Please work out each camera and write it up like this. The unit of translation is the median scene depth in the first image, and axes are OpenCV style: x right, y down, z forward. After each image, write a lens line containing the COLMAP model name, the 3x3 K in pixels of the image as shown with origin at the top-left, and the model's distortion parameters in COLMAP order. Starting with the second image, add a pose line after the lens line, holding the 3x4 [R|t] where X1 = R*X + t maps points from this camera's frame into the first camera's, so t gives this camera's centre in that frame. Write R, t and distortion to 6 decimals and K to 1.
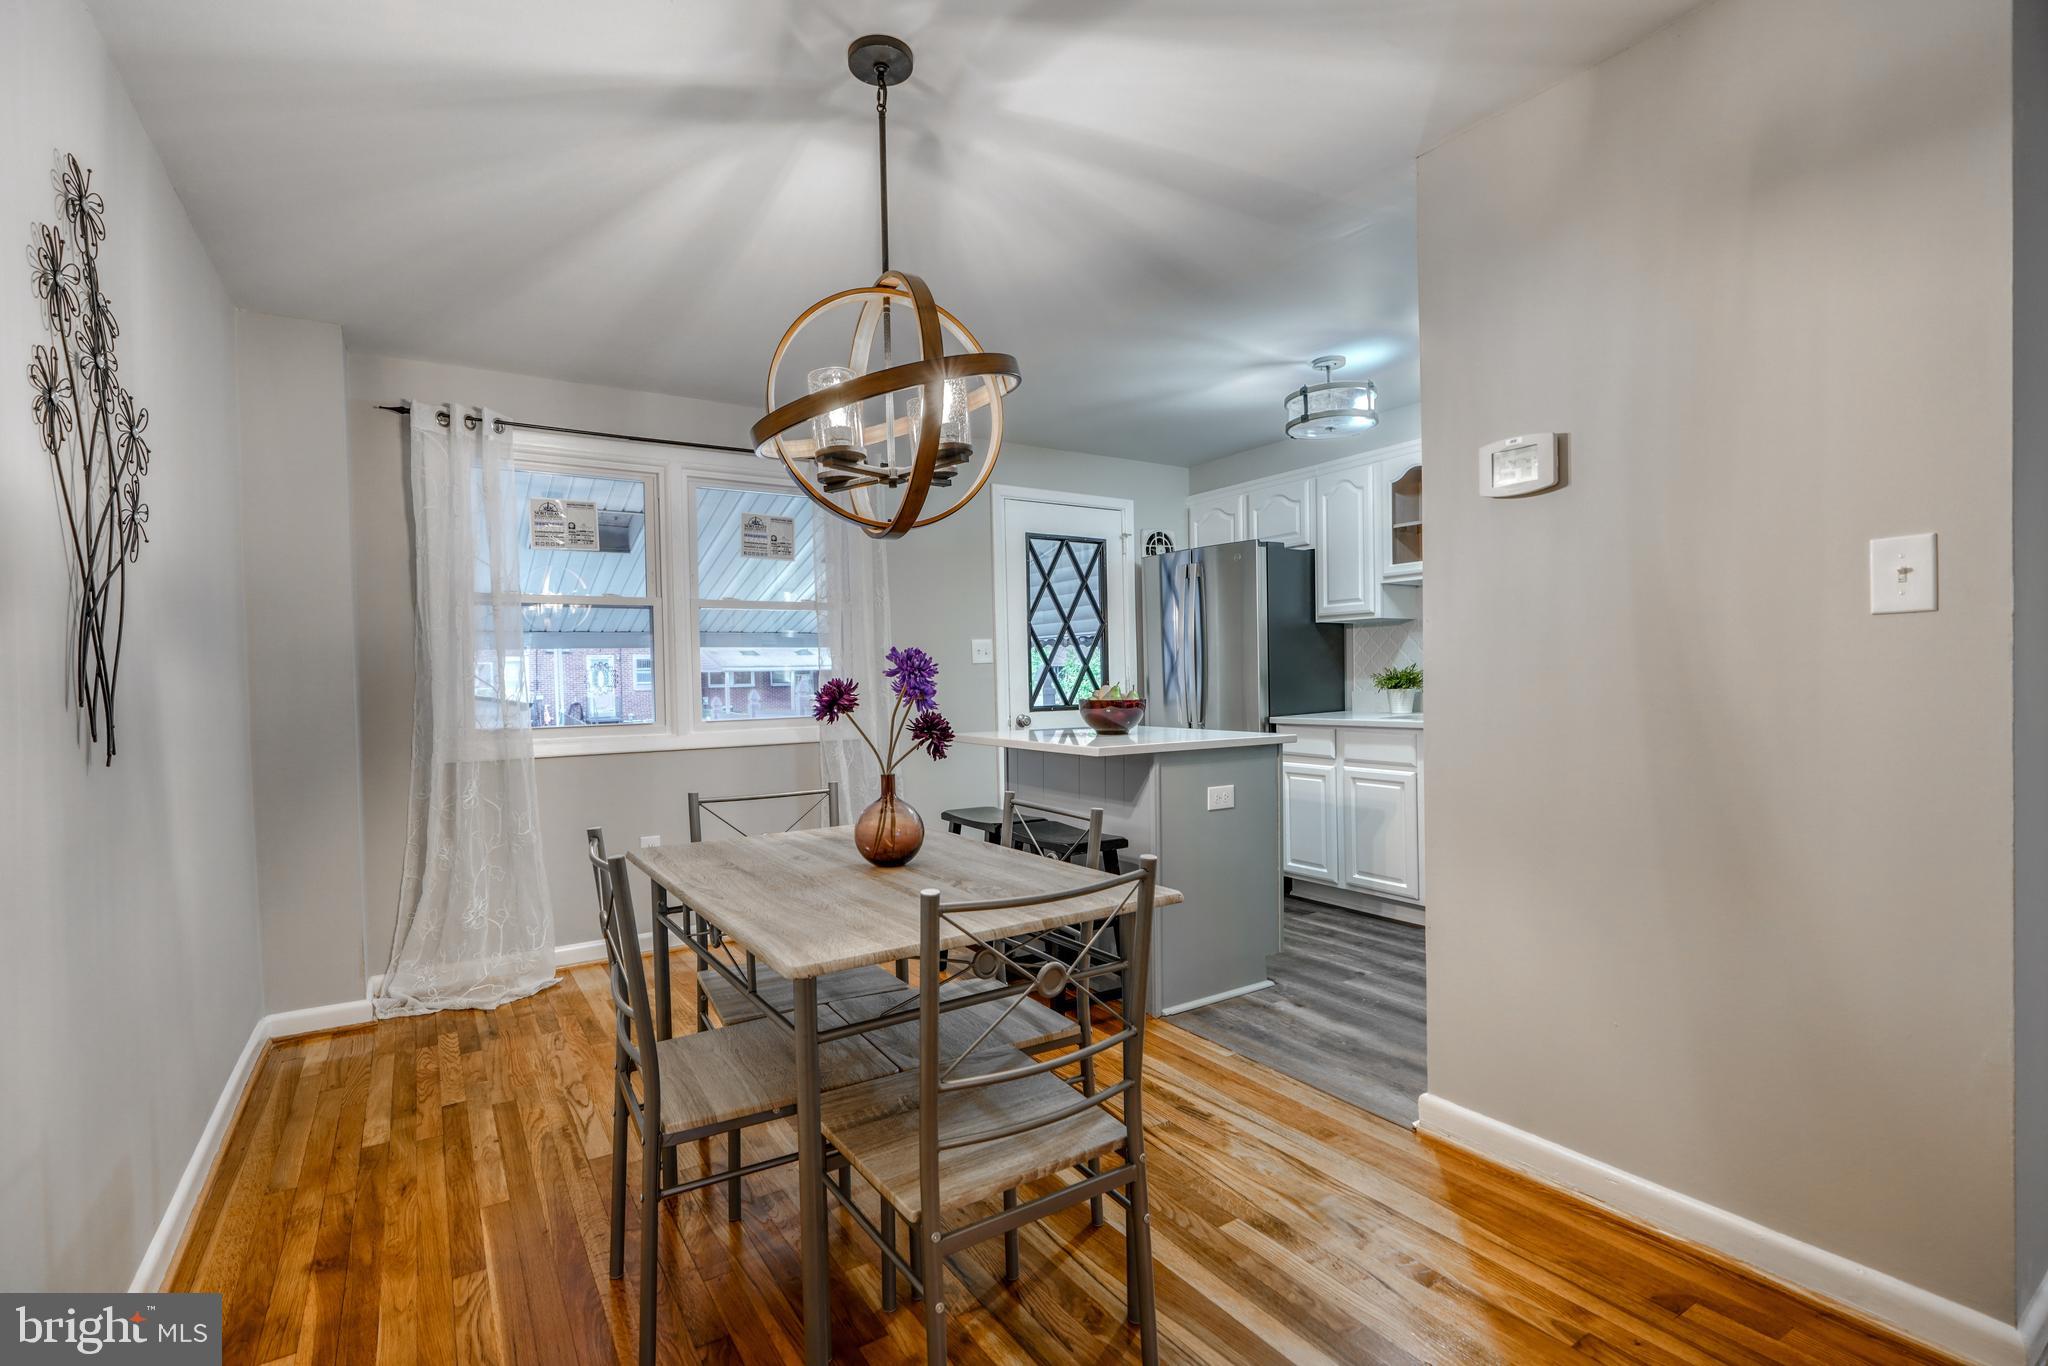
lens RADIAL K [[928.8, 0, 1015.8], [0, 928.8, 693.6], [0, 0, 1]] dist [-0.013007, 0.006079]
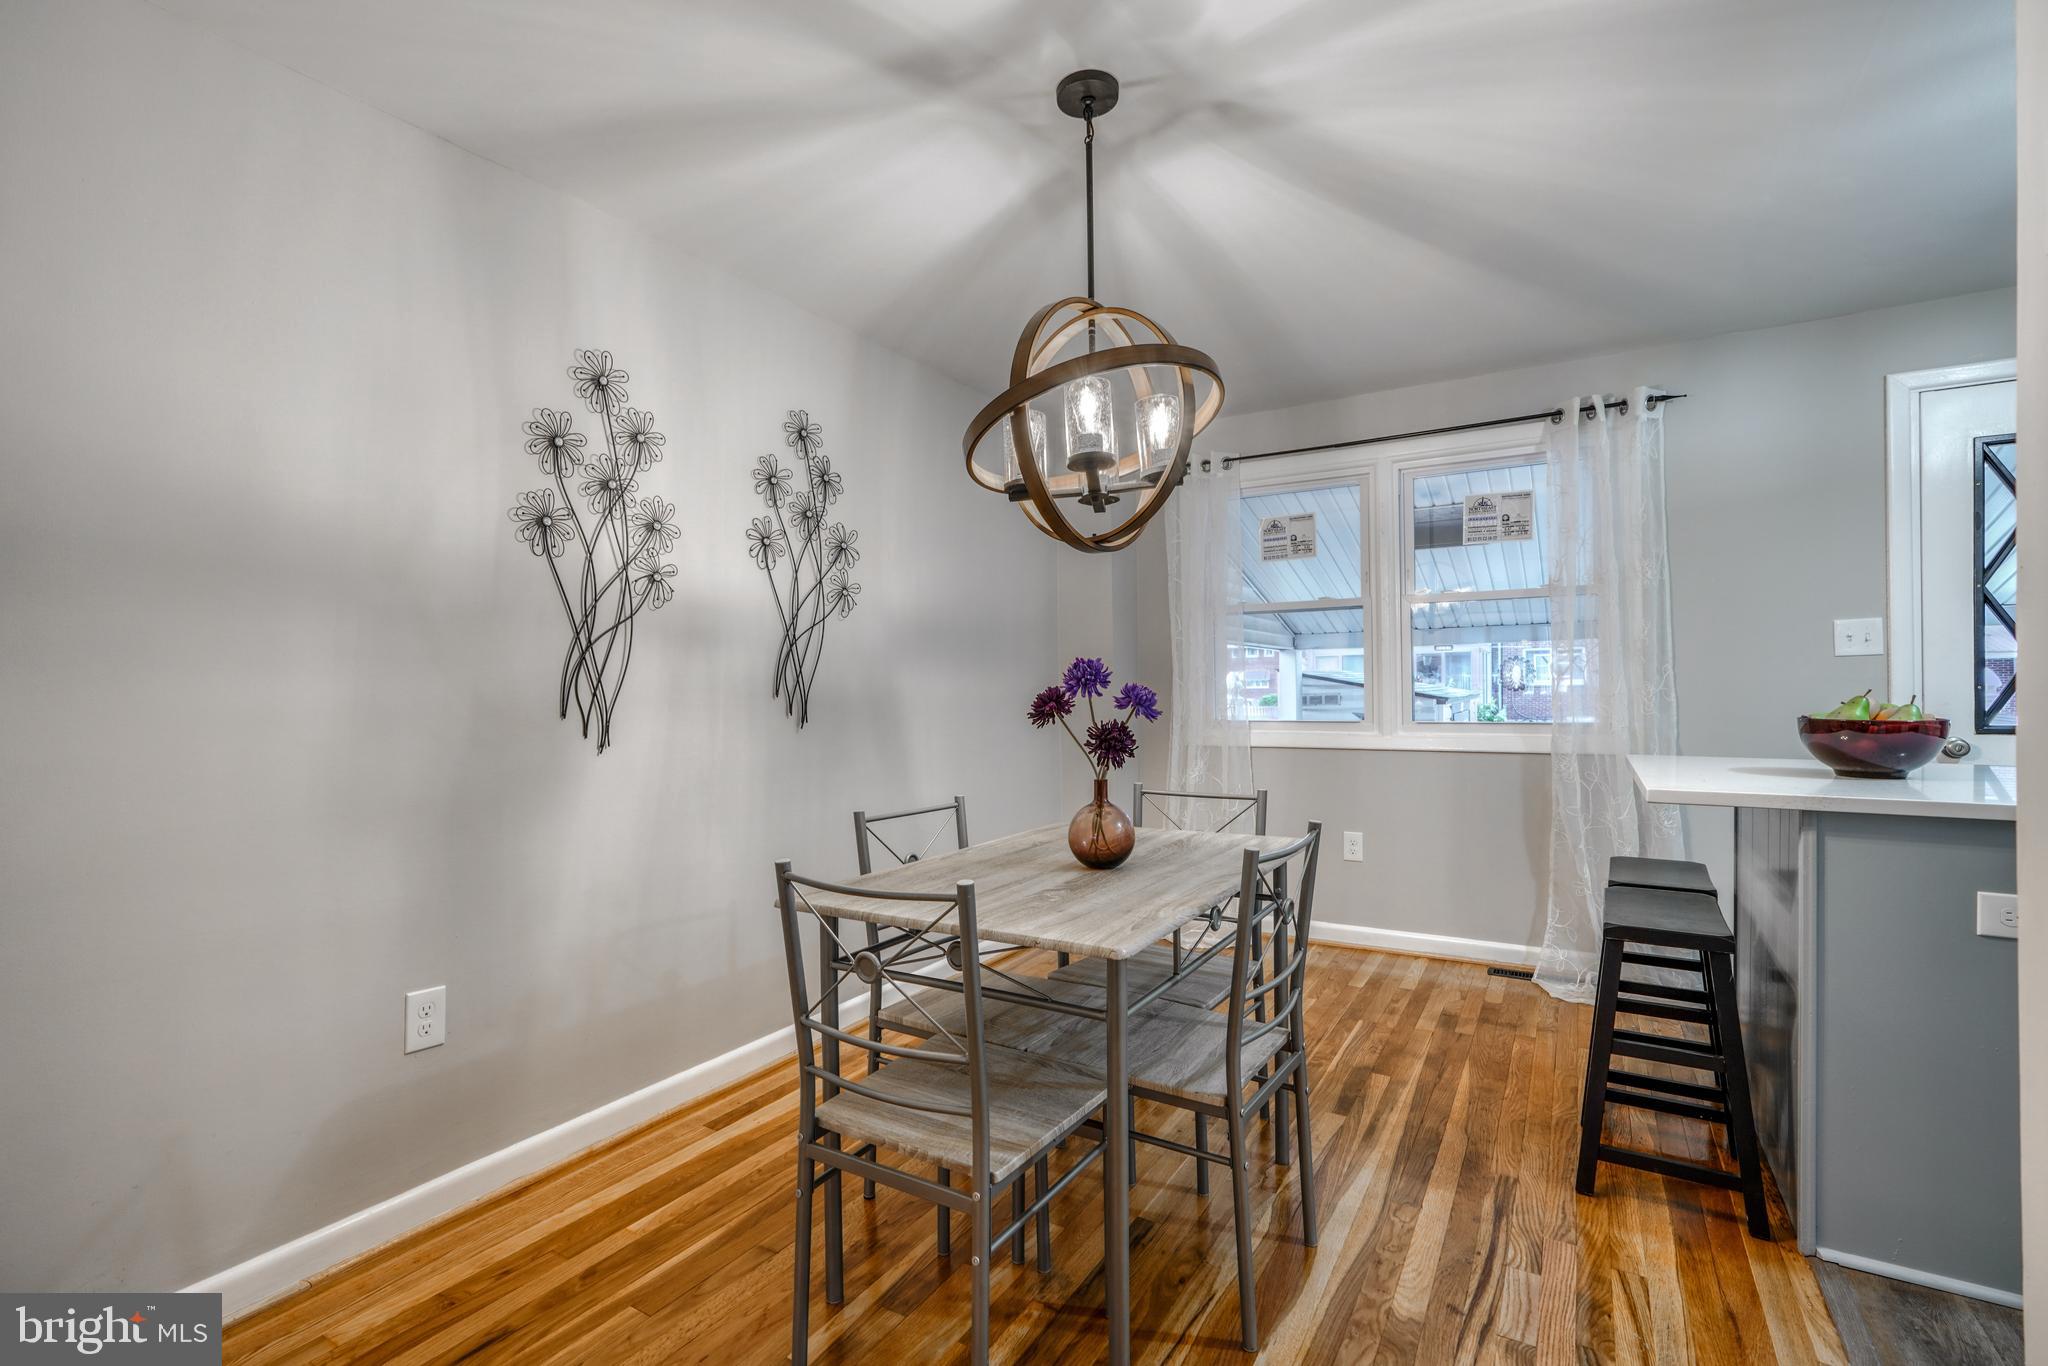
lens RADIAL K [[928.8, 0, 1015.8], [0, 928.8, 693.6], [0, 0, 1]] dist [-0.013007, 0.006079]
pose [[0.431045, 0.022042, -0.902061, 0.334298], [-0.012959, 0.999750, 0.018236, -0.011381], [0.902237, 0.003829, 0.431223, 0.206545]]
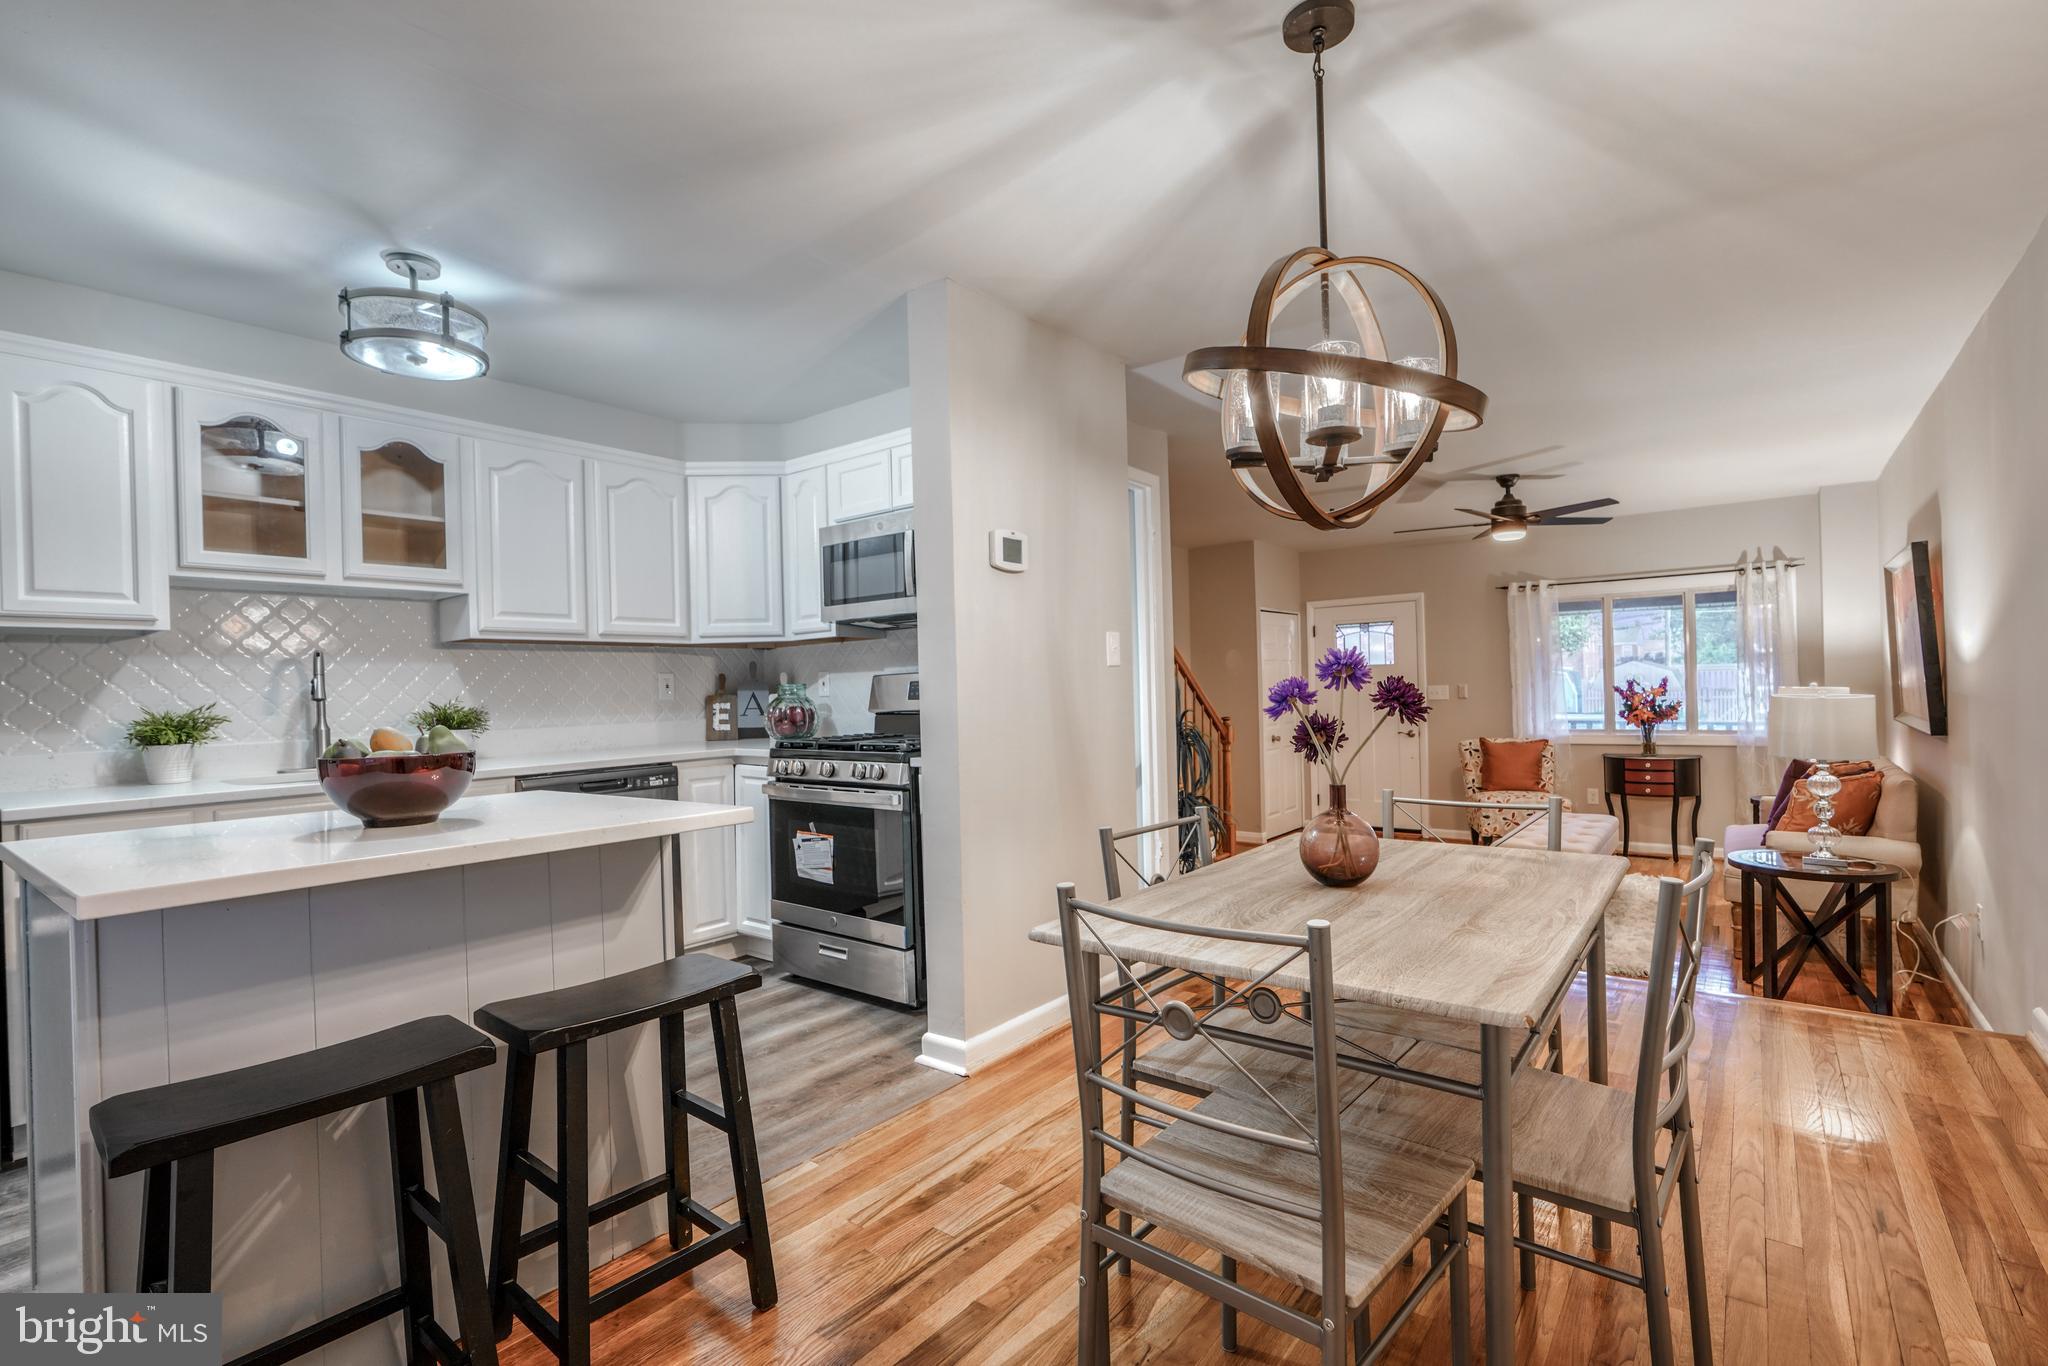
lens RADIAL K [[933.7, 0, 1013.2], [0, 933.7, 692.4], [0, 0, 1]] dist [-0.011129, 0.000476]
pose [[-0.311538, 0.027335, 0.949840, -0.401176], [0.051813, 0.998588, -0.011744, -0.003866], [-0.948820, 0.045556, -0.312514, 0.699407]]
